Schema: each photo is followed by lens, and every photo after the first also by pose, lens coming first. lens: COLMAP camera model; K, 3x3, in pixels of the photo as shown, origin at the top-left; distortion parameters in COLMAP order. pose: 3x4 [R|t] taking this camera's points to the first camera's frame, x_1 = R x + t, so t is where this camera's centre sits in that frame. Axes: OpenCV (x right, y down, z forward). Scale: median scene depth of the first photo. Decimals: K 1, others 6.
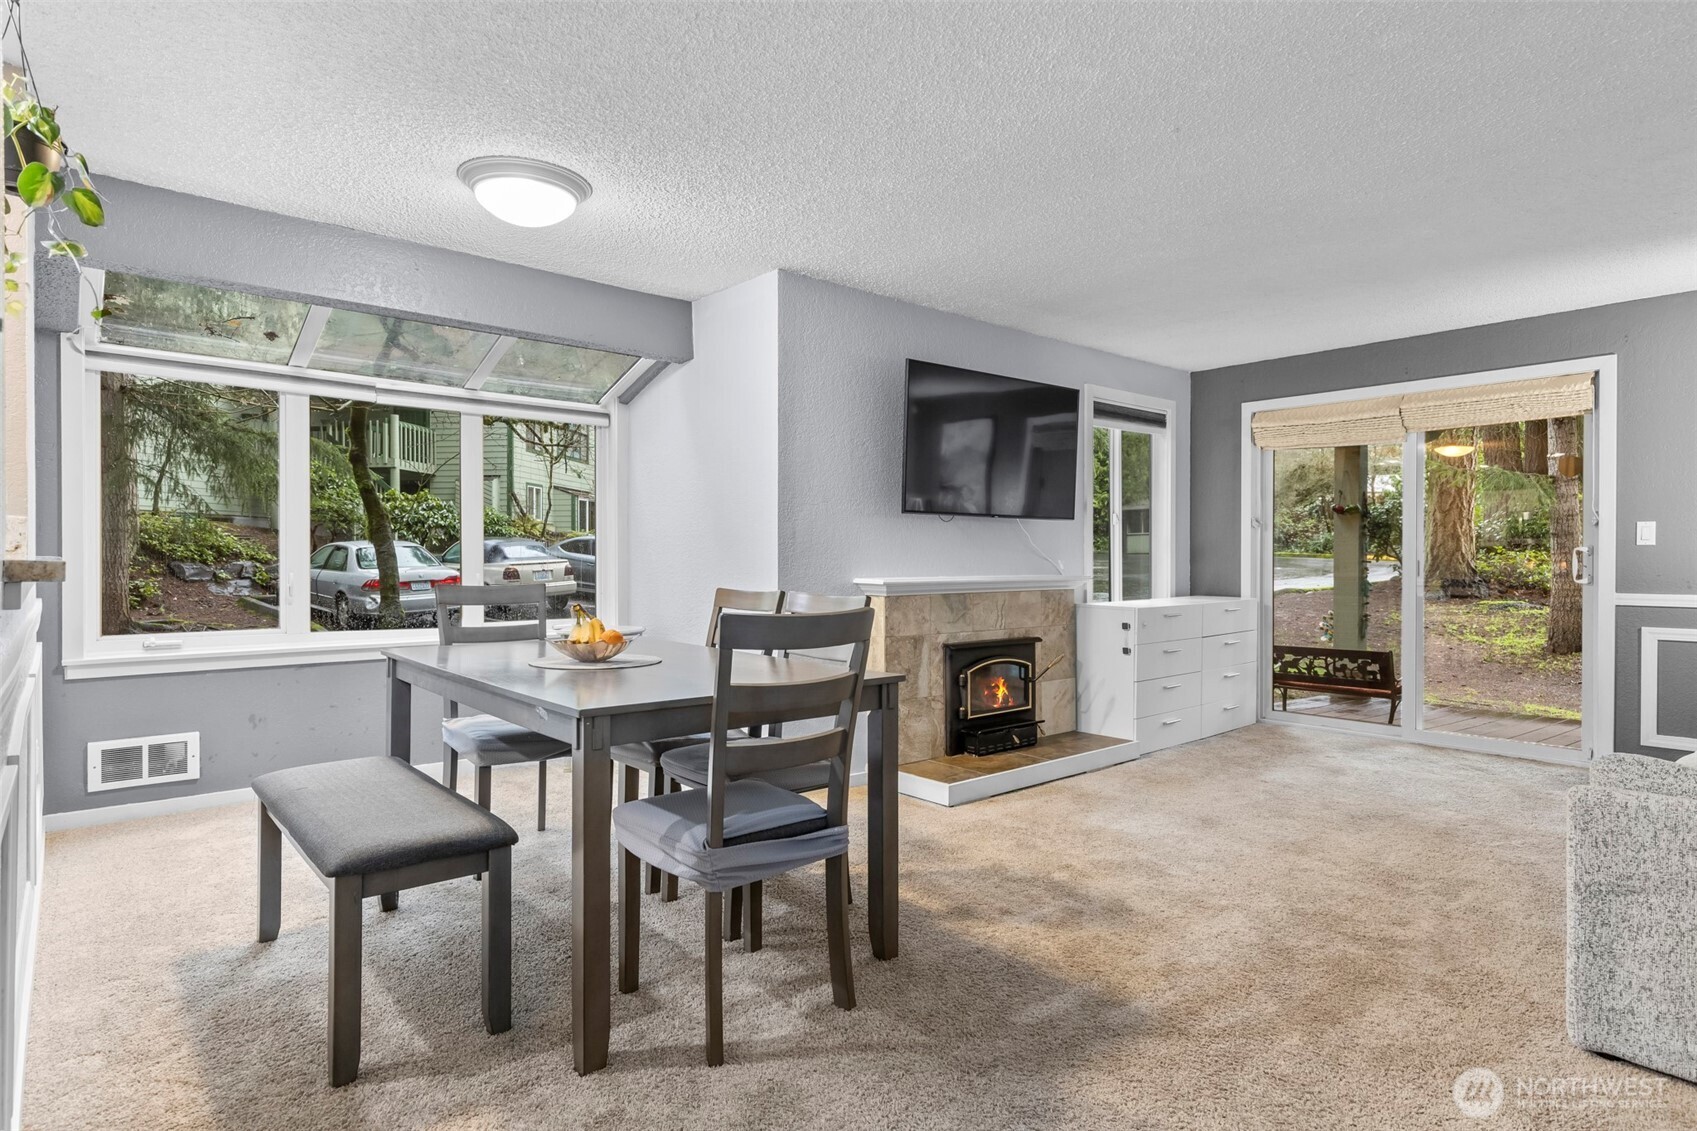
lens RADIAL K [[925.6, 0, 856.2], [0, 925.6, 565.1], [0, 0, 1]] dist [0.001448, -0.000172]
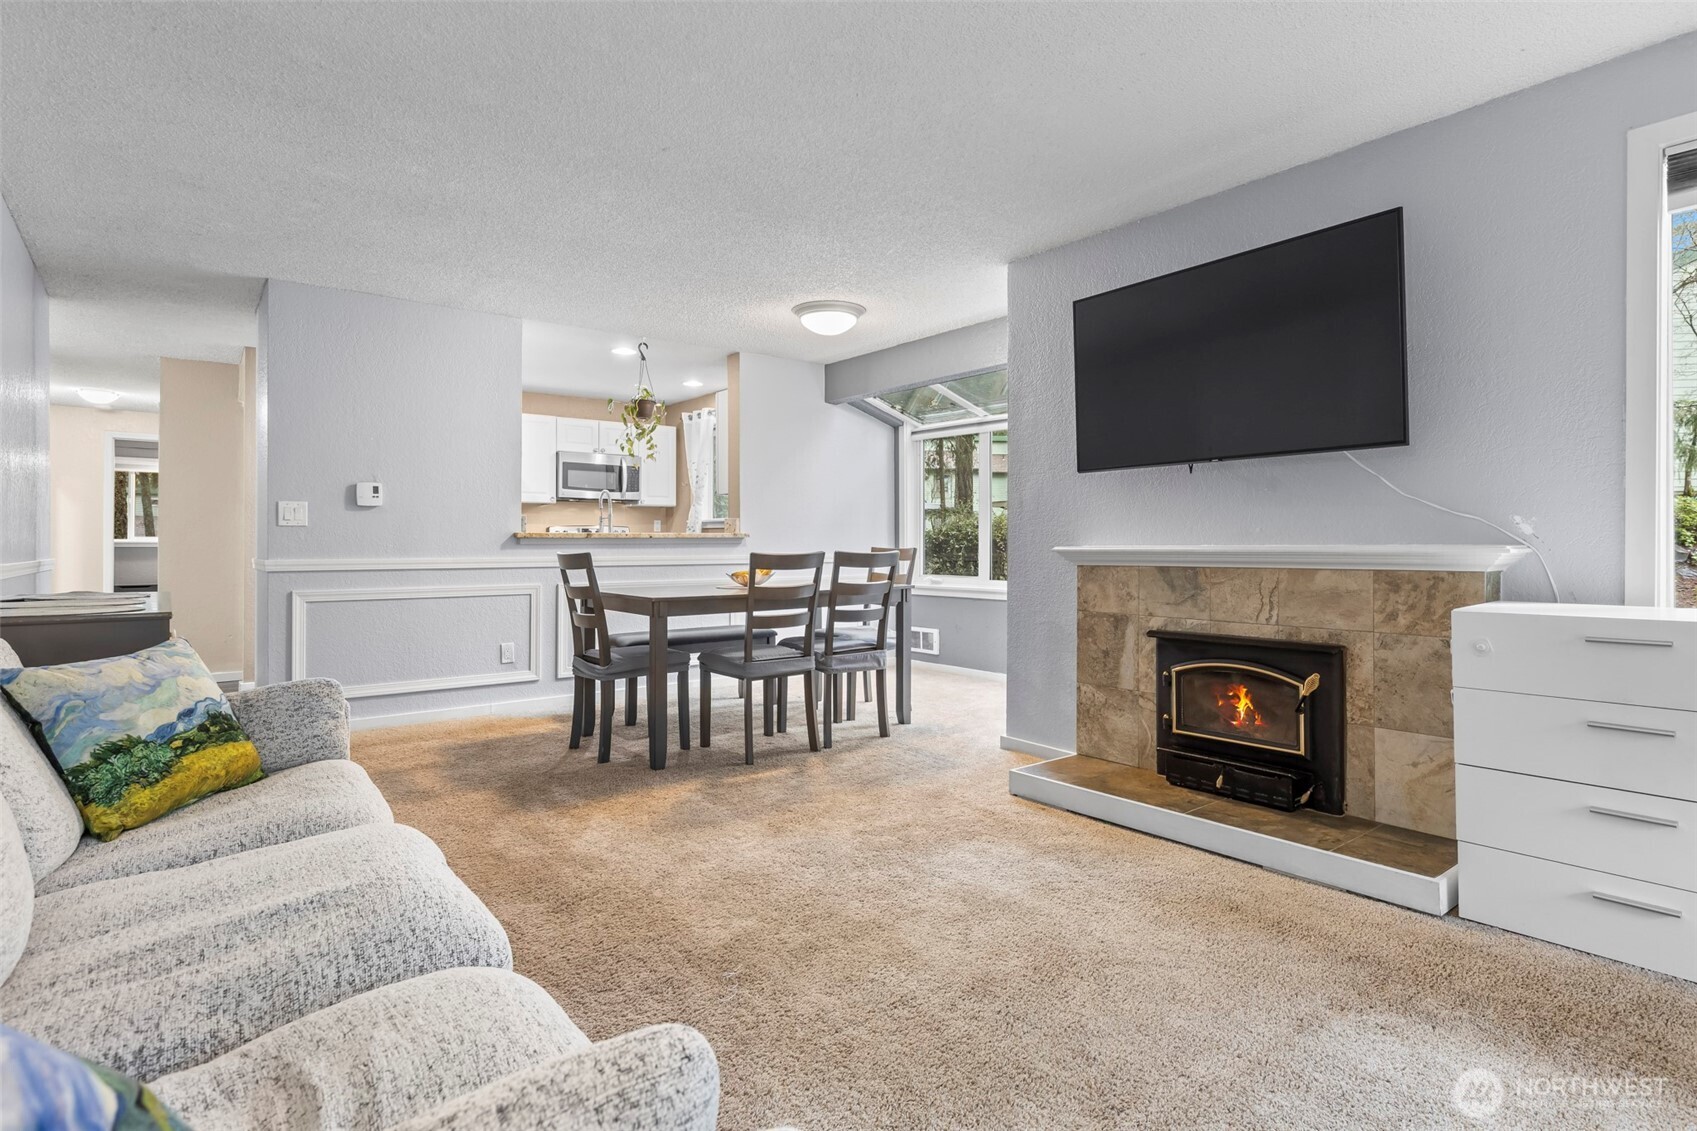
lens RADIAL K [[863.7, 0, 858.5], [0, 863.7, 536.7], [0, 0, 1]] dist [-0.013208, 0.000556]
pose [[-0.041684, -0.010413, -0.999077, 0.848054], [-0.000161, 0.999946, -0.010416, 0.013200], [0.999131, -0.000274, -0.041684, 0.777525]]
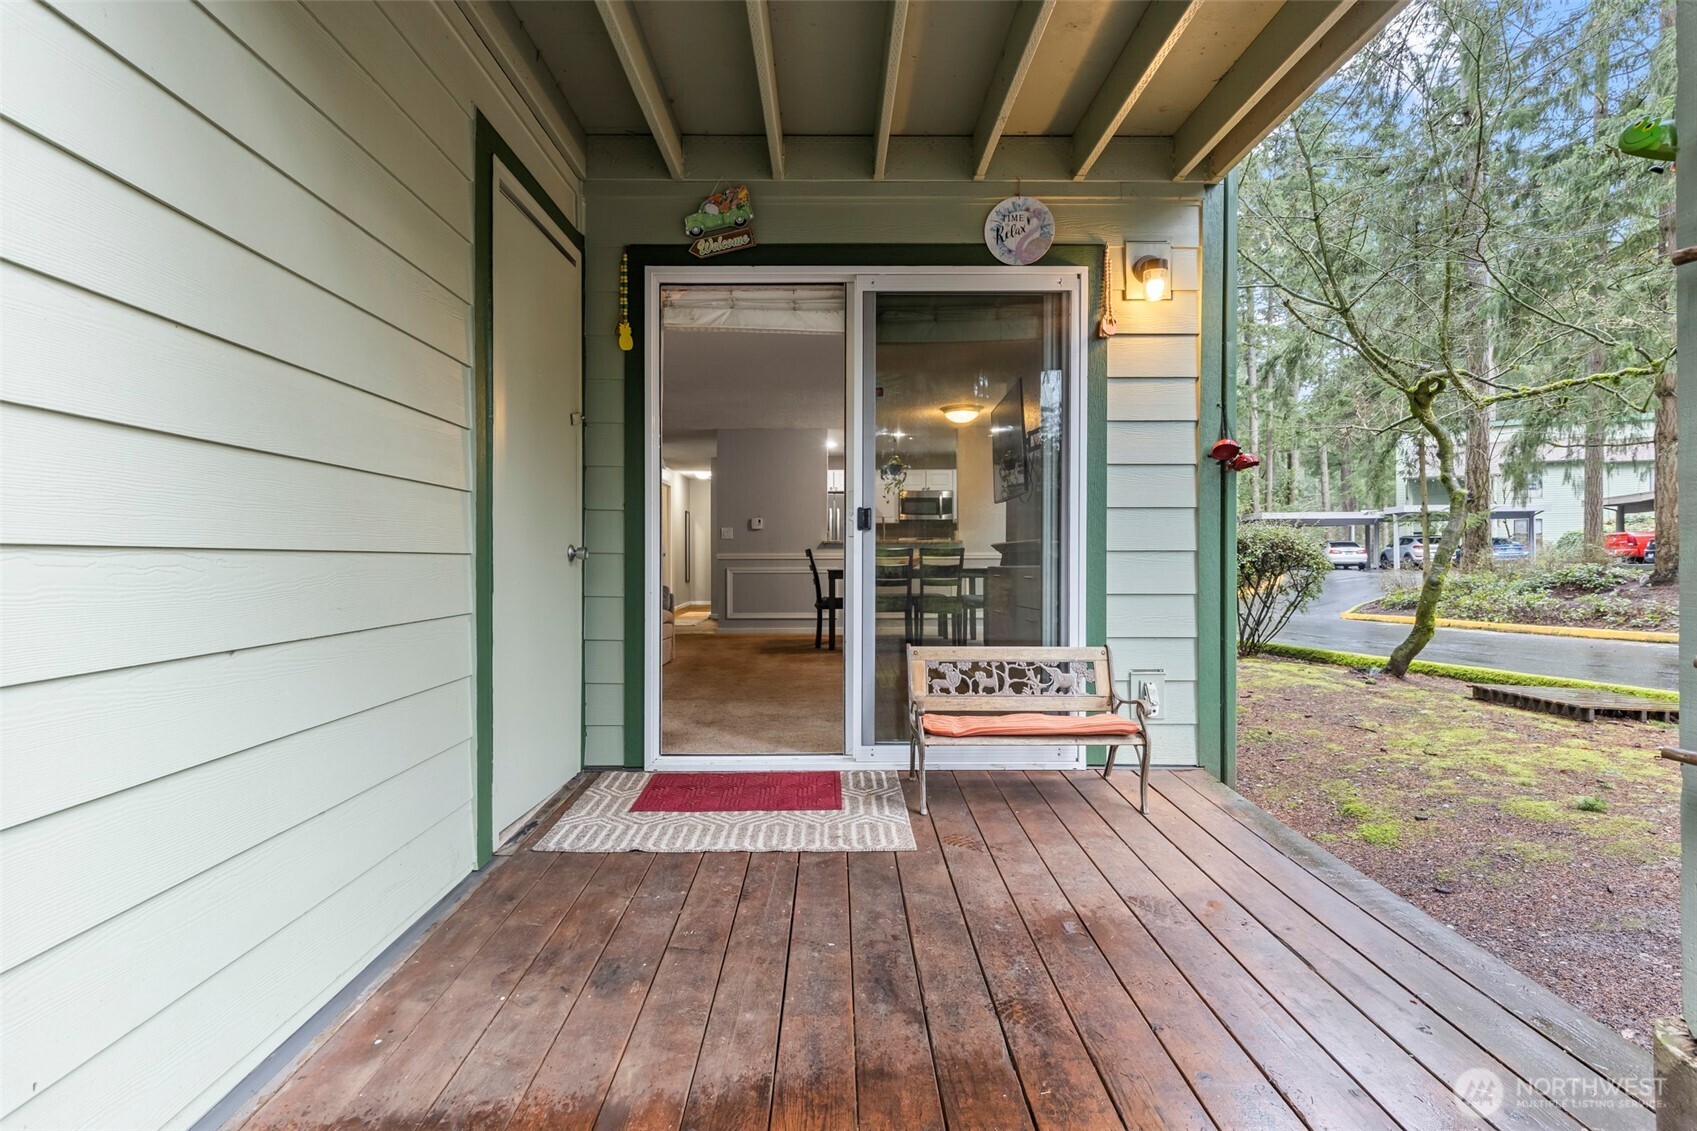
lens RADIAL K [[862.7, 0, 843.7], [0, 862.7, 563.1], [0, 0, 1]] dist [0.000418, 0.000002]
pose [[-0.664514, 0.009650, -0.747214, 1.308943], [0.002120, 0.999937, 0.011029, 0.027921], [0.747273, 0.005745, -0.664492, 1.726979]]
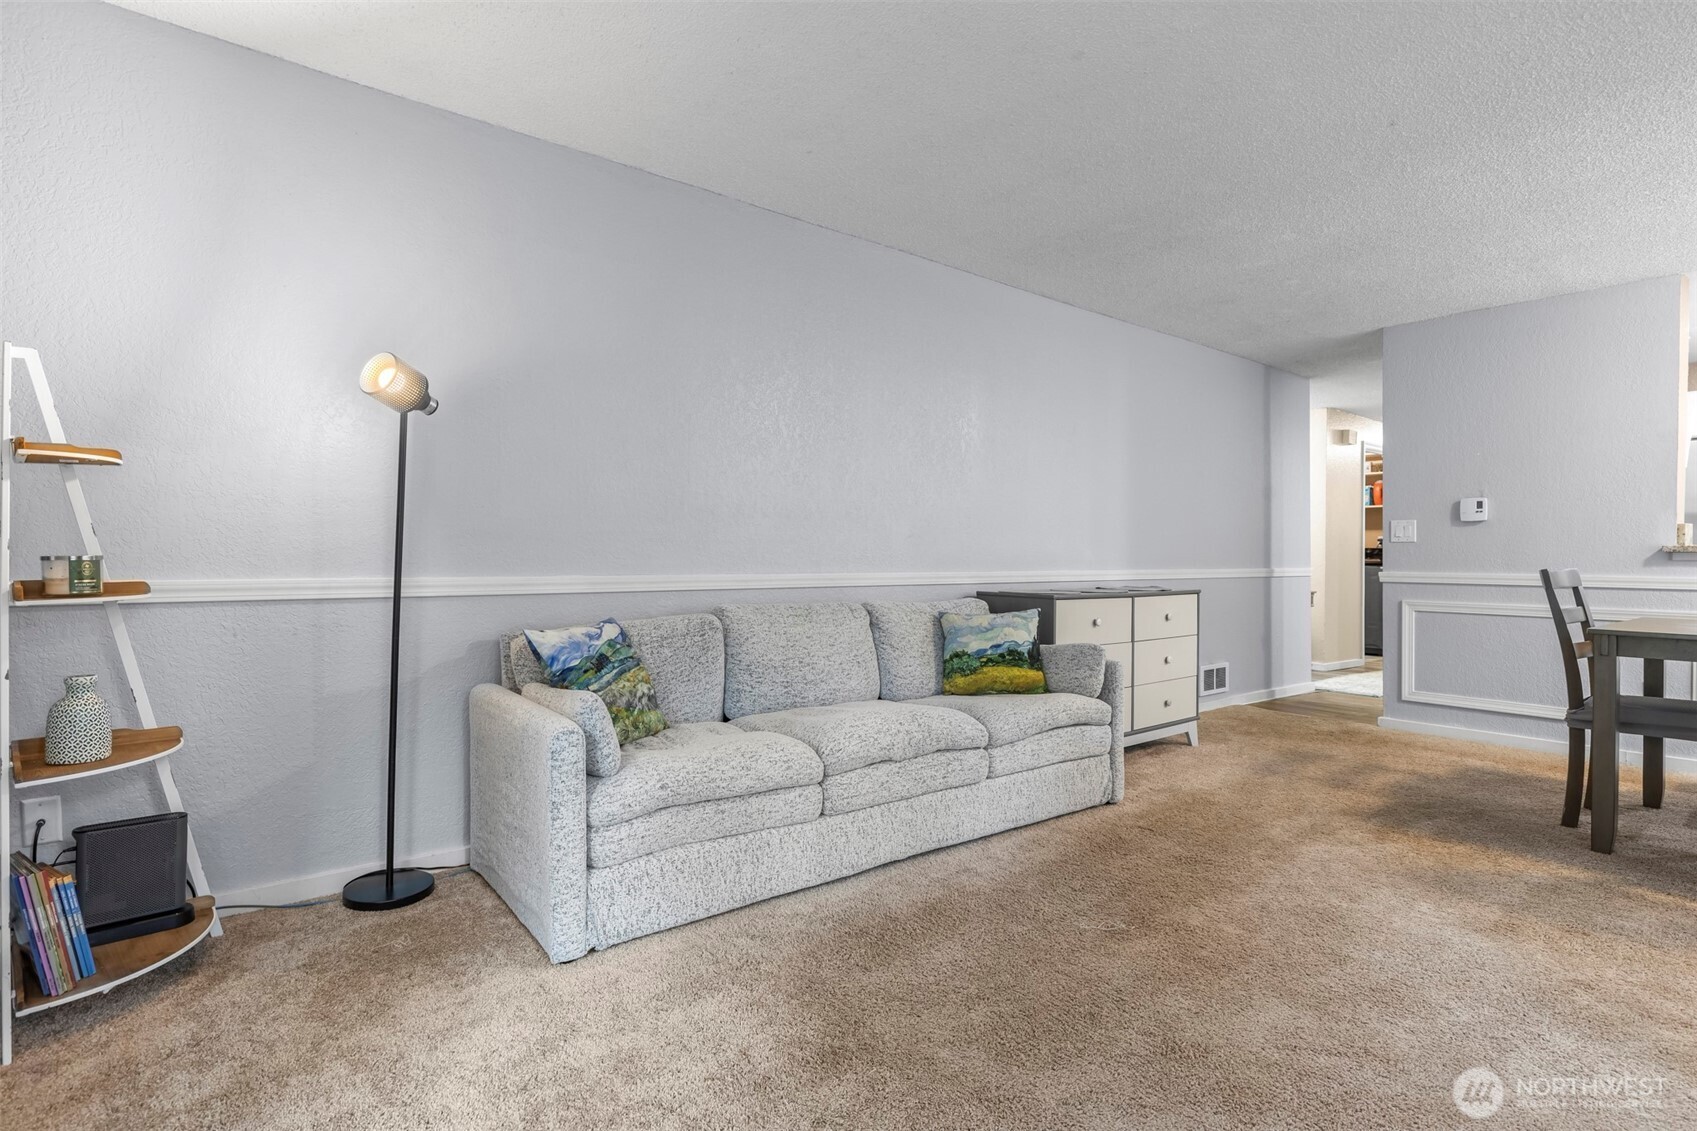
lens RADIAL K [[863.7, 0, 846.3], [0, 863.7, 558.7], [0, 0, 1]] dist [-0.013208, 0.000556]
pose [[-0.997588, -0.007369, 0.069020, 0.539550], [-0.006909, 0.999952, 0.006895, 0.009494], [-0.069068, 0.006401, -0.997591, 1.223473]]
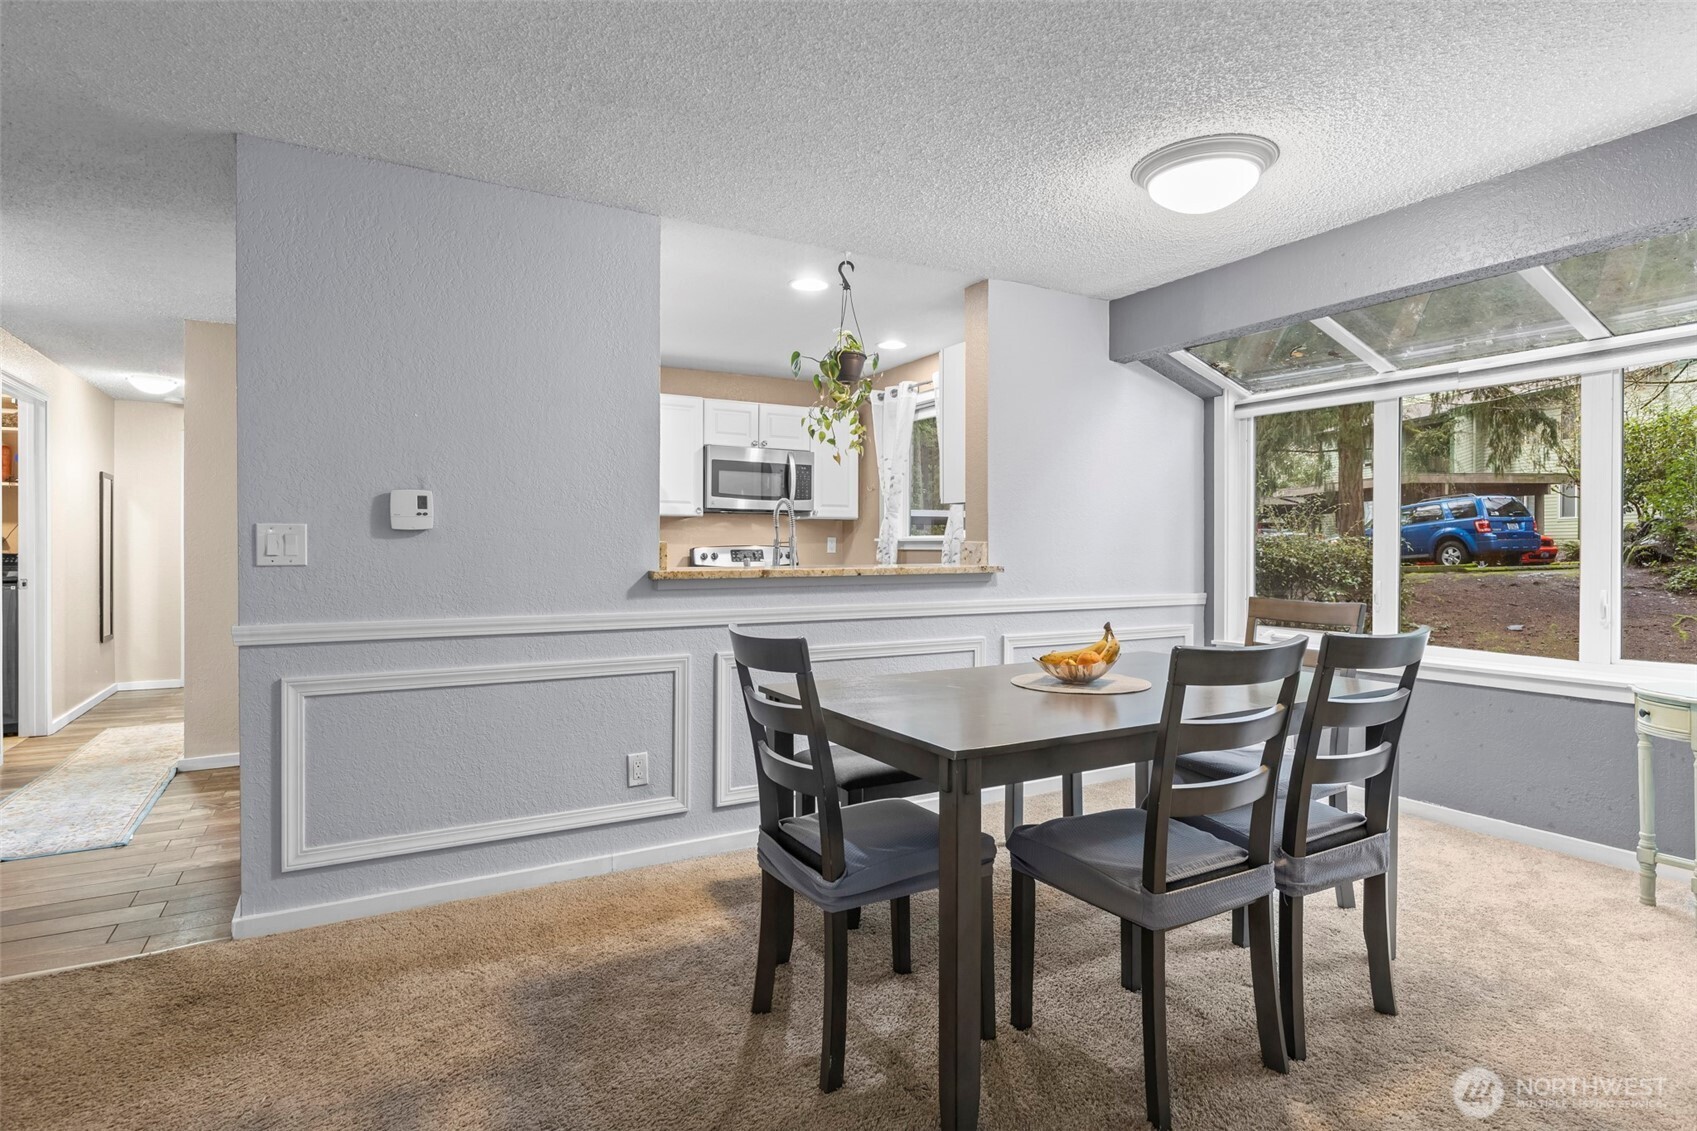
lens RADIAL K [[863.7, 0, 838.1], [0, 863.7, 551.6], [0, 0, 1]] dist [-0.013208, 0.000556]
pose [[-0.204779, 0.001308, -0.978807, 0.386643], [-0.003975, 0.999990, 0.002168, -0.020278], [0.978800, 0.004334, -0.204772, 0.570812]]
